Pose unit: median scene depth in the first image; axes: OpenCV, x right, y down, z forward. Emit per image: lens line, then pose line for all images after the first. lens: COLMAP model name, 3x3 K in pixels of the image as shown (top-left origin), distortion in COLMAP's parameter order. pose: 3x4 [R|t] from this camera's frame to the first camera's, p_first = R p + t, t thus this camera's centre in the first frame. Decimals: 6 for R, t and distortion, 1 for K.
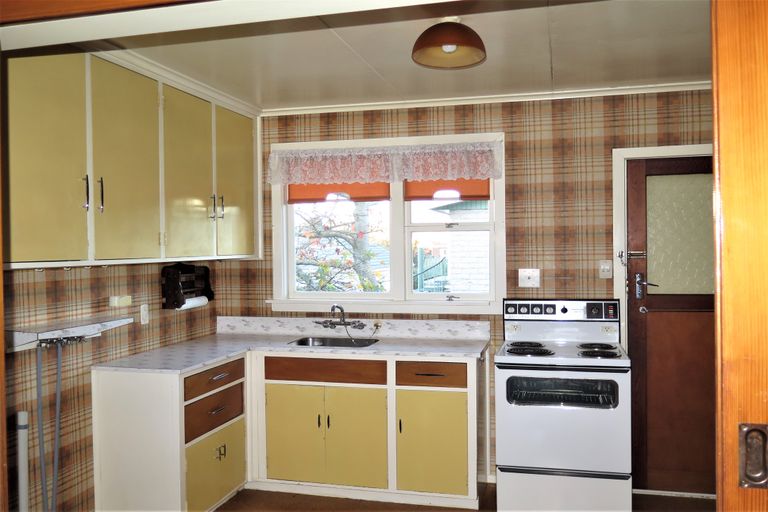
lens RADIAL K [[670.6, 0, 384.5], [0, 670.6, 256.2], [0, 0, 1]] dist [0.002256, 0.003794]
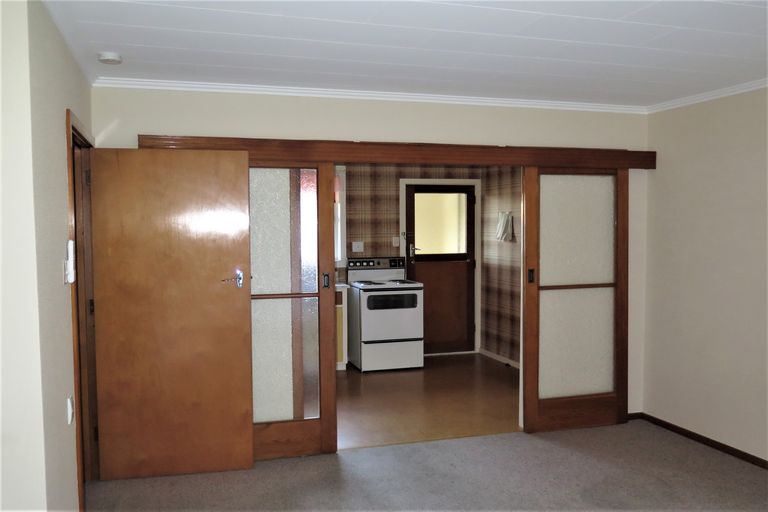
lens RADIAL K [[670.6, 0, 383.9], [0, 670.6, 255.6], [0, 0, 1]] dist [0.002256, 0.003794]
pose [[0.851297, -0.017403, 0.524396, -0.703904], [0.007064, 0.999739, 0.021710, 0.017898], [-0.524637, -0.014777, 0.851198, -0.608244]]
